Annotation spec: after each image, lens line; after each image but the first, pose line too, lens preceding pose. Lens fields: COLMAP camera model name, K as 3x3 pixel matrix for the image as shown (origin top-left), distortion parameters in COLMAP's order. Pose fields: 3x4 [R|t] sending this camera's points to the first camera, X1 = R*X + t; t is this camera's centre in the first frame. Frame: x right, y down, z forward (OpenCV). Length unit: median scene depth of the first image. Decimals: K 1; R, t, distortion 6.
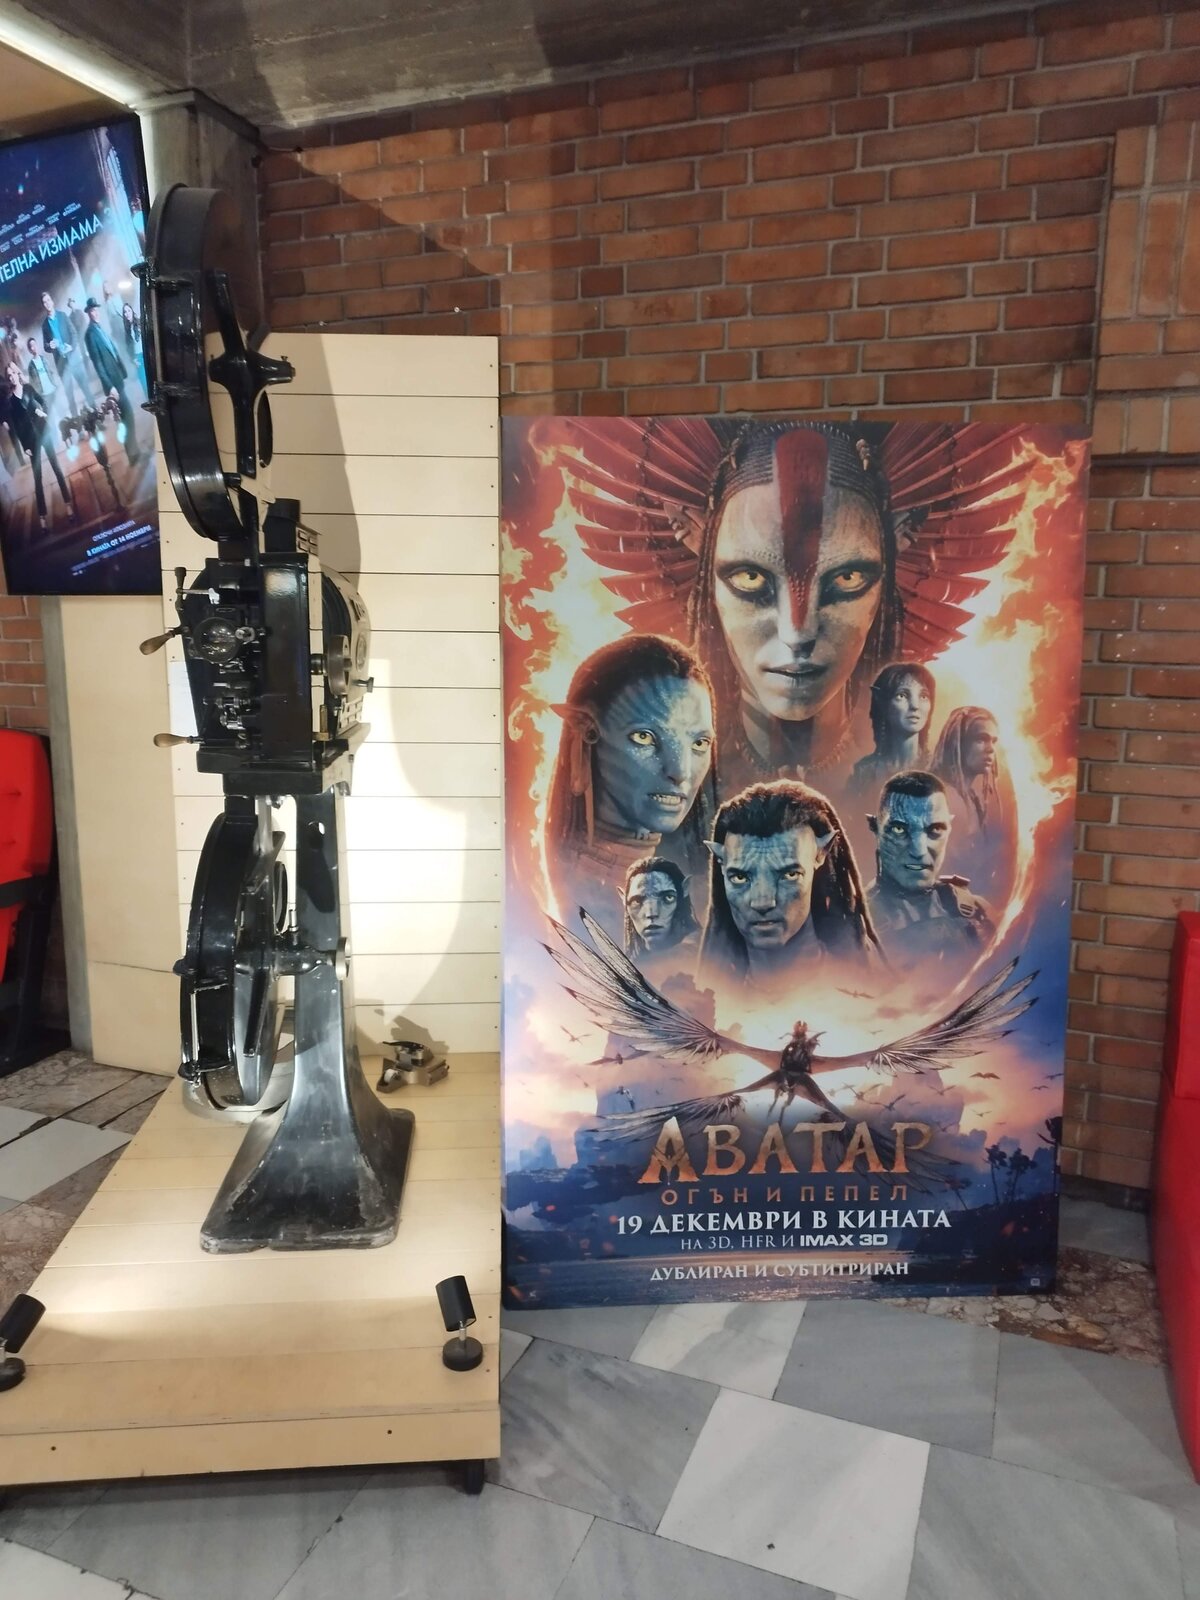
lens RADIAL K [[1136.1, 0, 596.3], [0, 1136.1, 799.6], [0, 0, 1]] dist [0.019119, -0.018808]
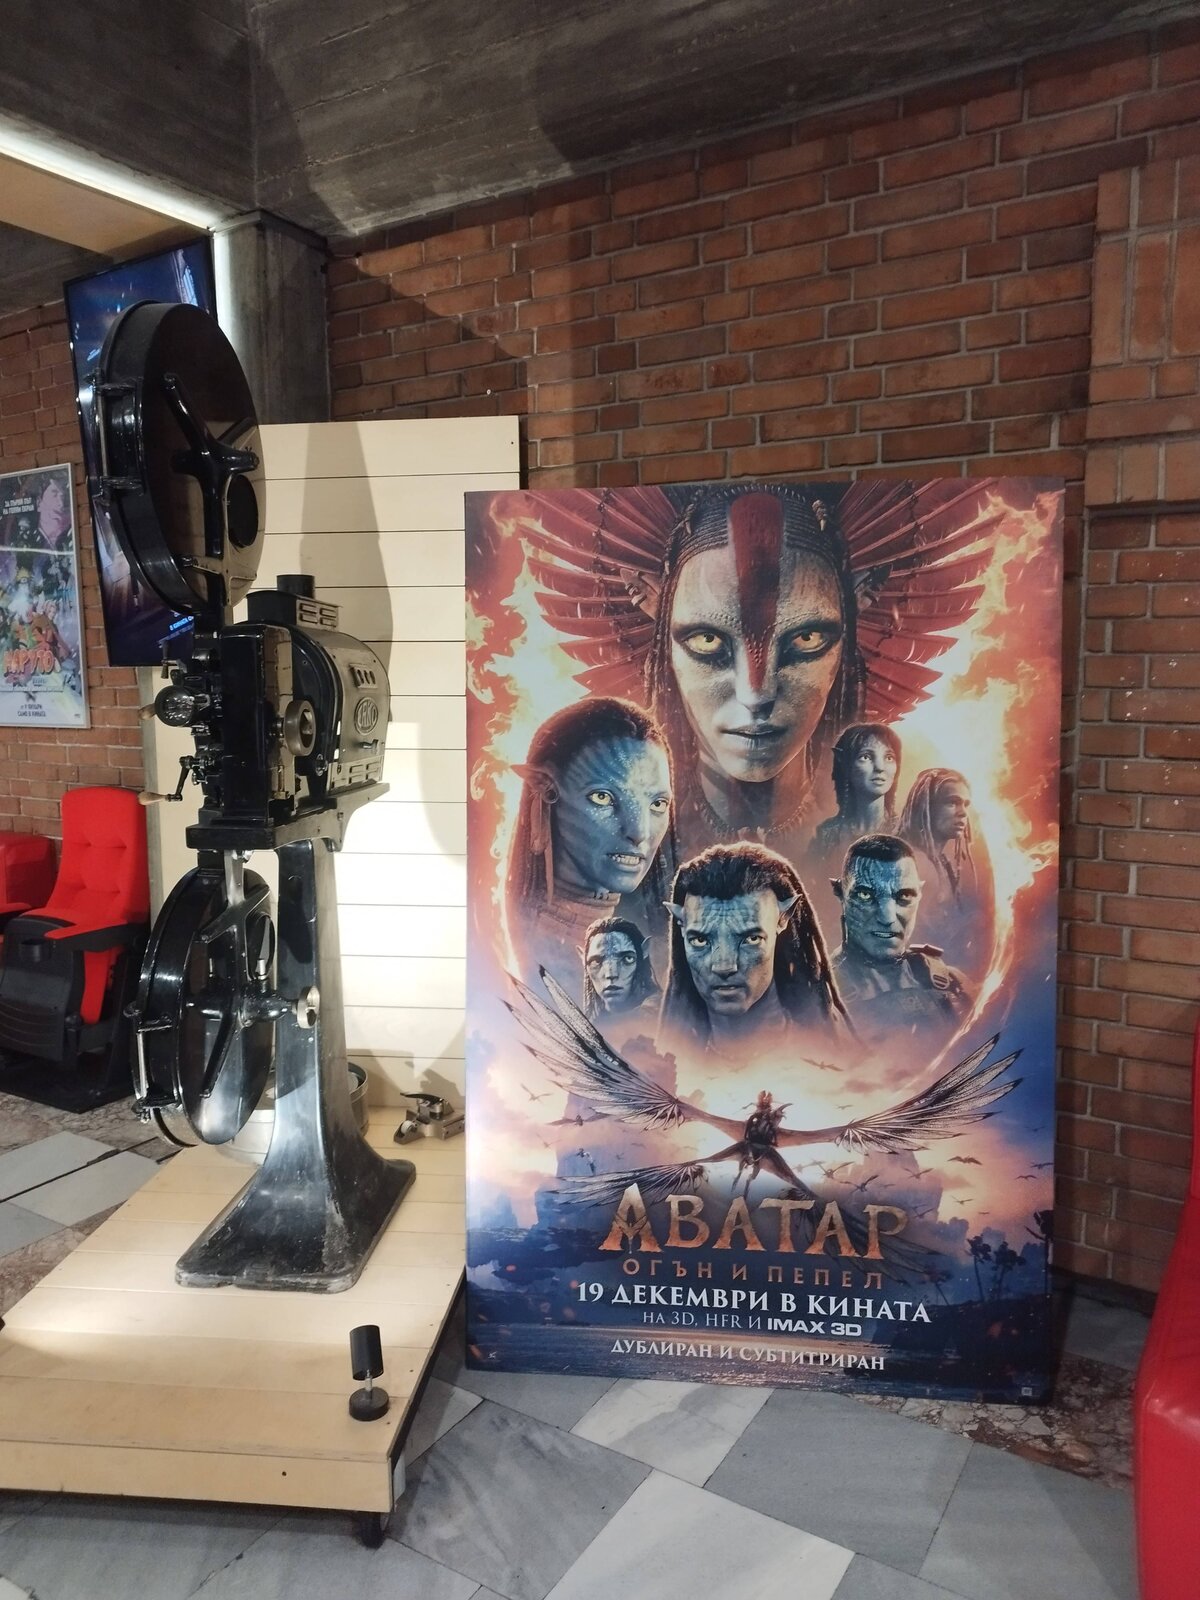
lens RADIAL K [[1136.1, 0, 558.7], [0, 1136.1, 794.3], [0, 0, 1]] dist [0.019119, -0.018808]
pose [[0.984612, 0.005420, -0.174671, 0.174153], [-0.015644, 0.998240, -0.057209, 0.000179], [0.174053, 0.059061, 0.982964, -0.000112]]
